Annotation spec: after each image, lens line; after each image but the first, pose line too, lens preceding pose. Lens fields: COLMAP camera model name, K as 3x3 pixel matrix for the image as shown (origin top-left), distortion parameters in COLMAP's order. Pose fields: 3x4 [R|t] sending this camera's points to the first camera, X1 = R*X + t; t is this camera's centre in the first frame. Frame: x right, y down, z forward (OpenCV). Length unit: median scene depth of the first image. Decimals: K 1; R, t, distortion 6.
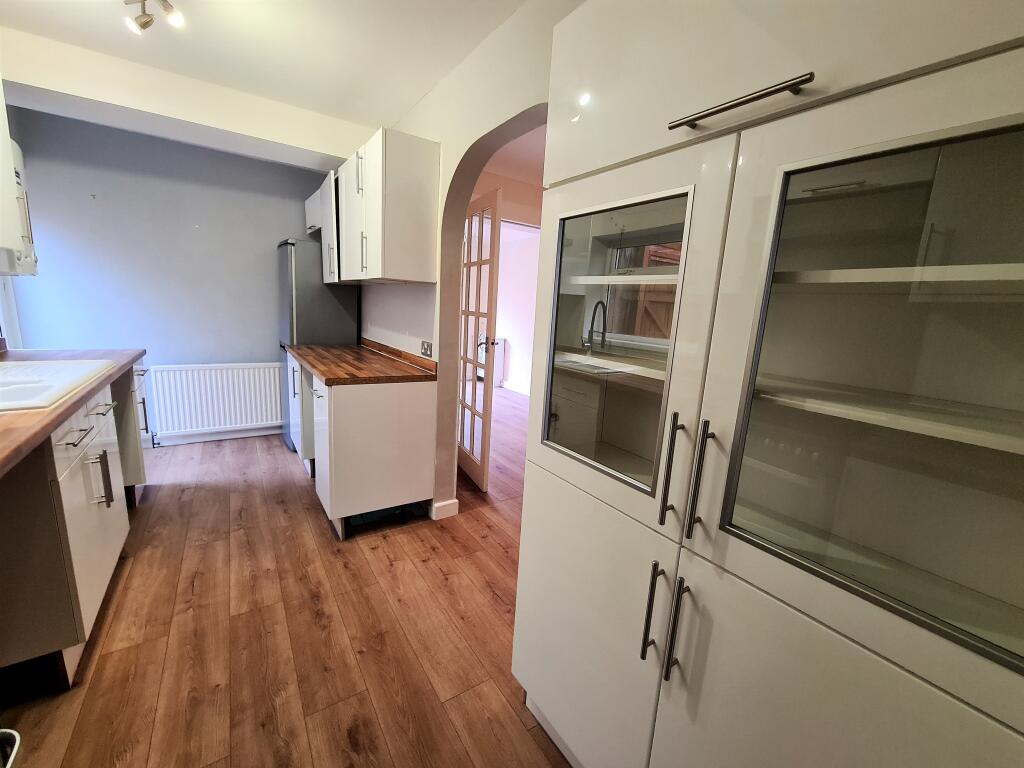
lens RADIAL K [[416.1, 0, 509.0], [0, 416.1, 385.9], [0, 0, 1]] dist [-0.000012, -0.003564]
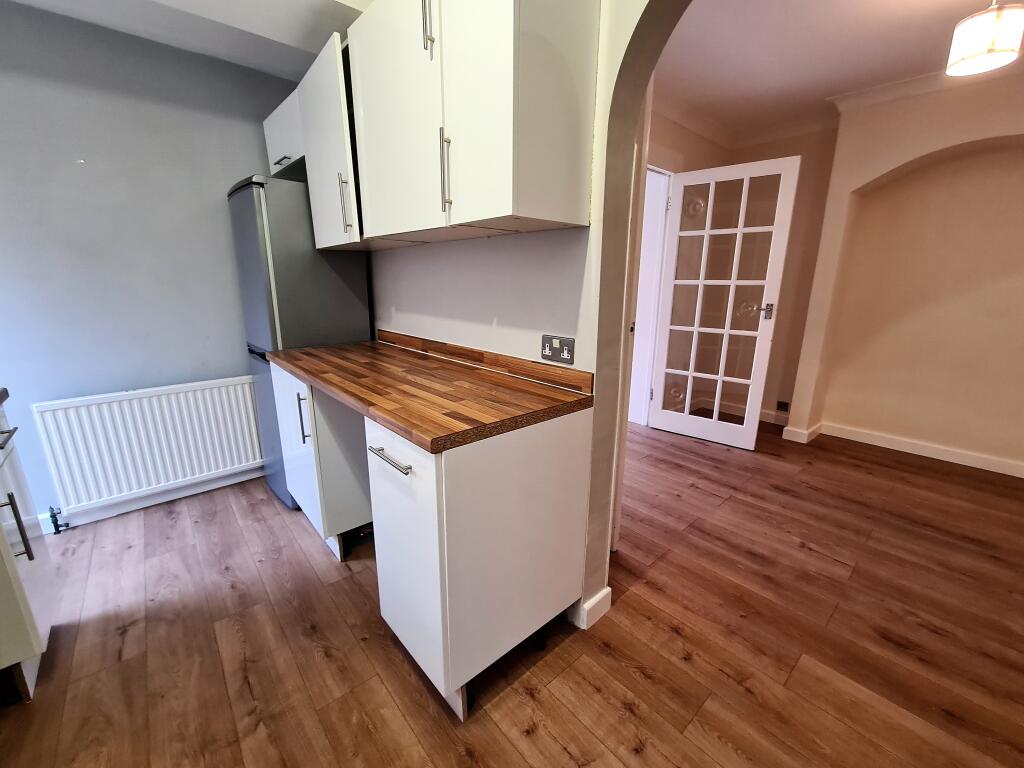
lens RADIAL K [[416.7, 0, 507.8], [0, 416.7, 387.0], [0, 0, 1]] dist [-0.002040, -0.000370]
pose [[0.990169, -0.085021, 0.111067, -0.327060], [0.077112, 0.994297, 0.073674, -0.082850], [-0.116697, -0.064385, 0.991078, 0.433523]]
